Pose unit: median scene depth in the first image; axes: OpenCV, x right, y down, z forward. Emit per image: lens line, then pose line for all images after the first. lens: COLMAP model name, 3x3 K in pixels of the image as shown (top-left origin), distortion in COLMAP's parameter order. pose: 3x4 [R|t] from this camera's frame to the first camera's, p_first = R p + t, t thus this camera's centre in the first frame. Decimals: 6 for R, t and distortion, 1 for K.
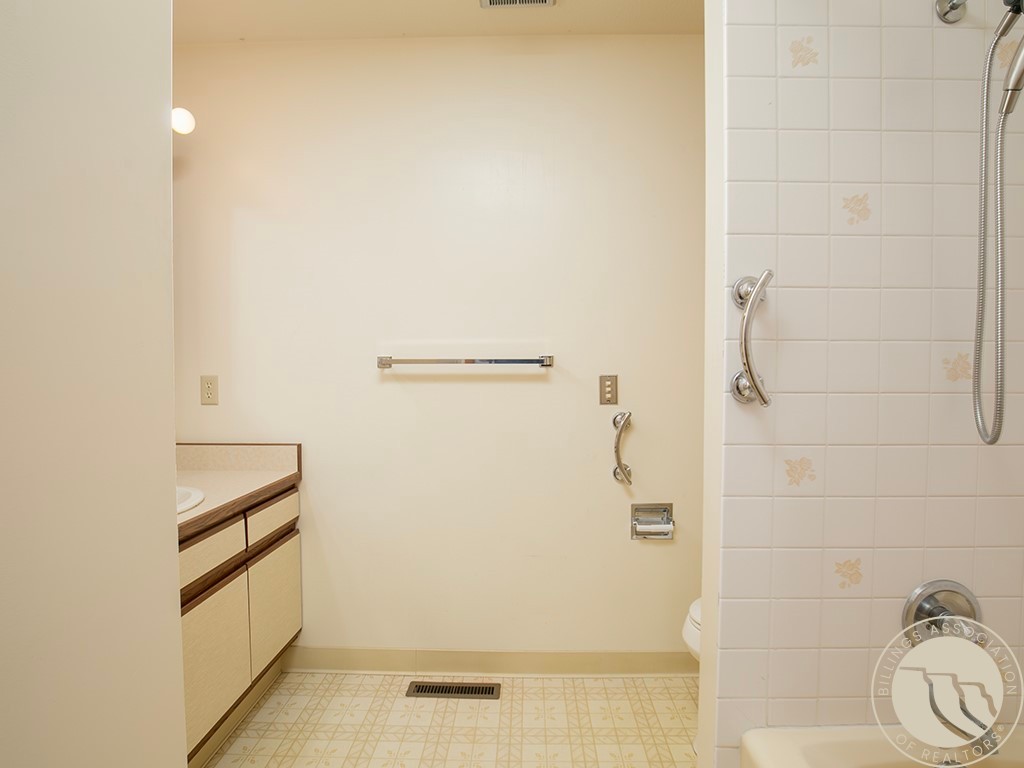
lens RADIAL K [[523.8, 0, 512.0], [0, 523.8, 384.0], [0, 0, 1]] dist [-0.031769, -0.000449]
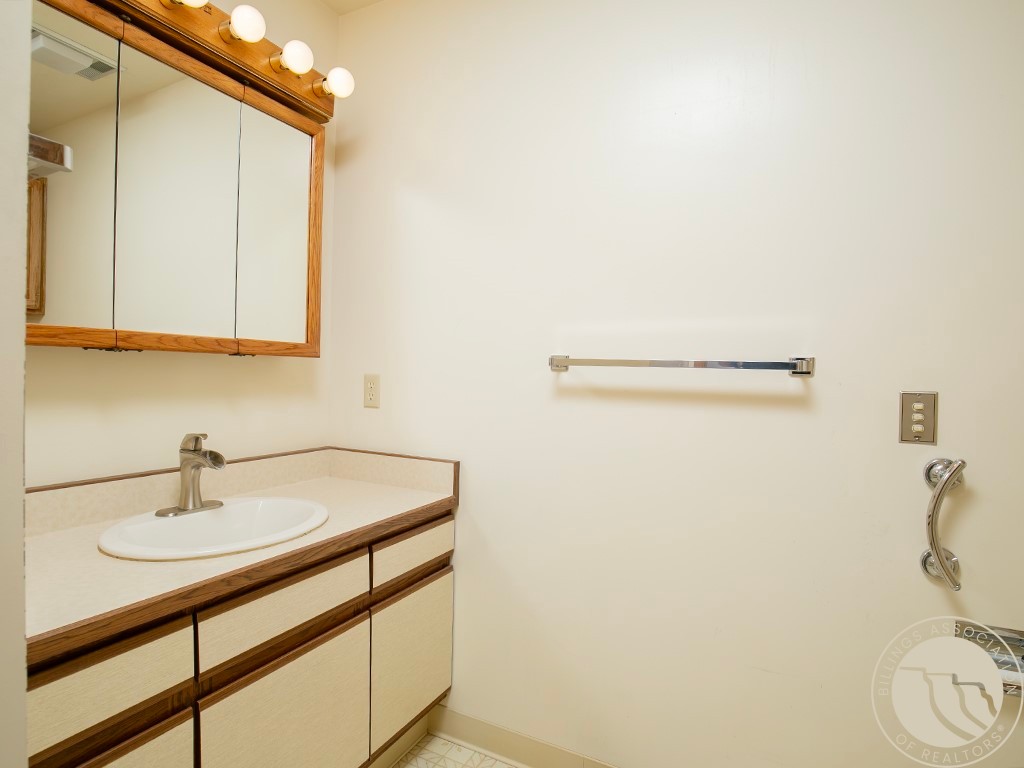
lens RADIAL K [[536.2, 0, 517.1], [0, 536.2, 384.4], [0, 0, 1]] dist [-0.030562, 0.000066]
pose [[0.903663, 0.035049, -0.426807, 0.029808], [-0.036549, 0.999321, 0.004680, -0.012582], [0.426682, 0.011370, 0.904330, 0.282300]]
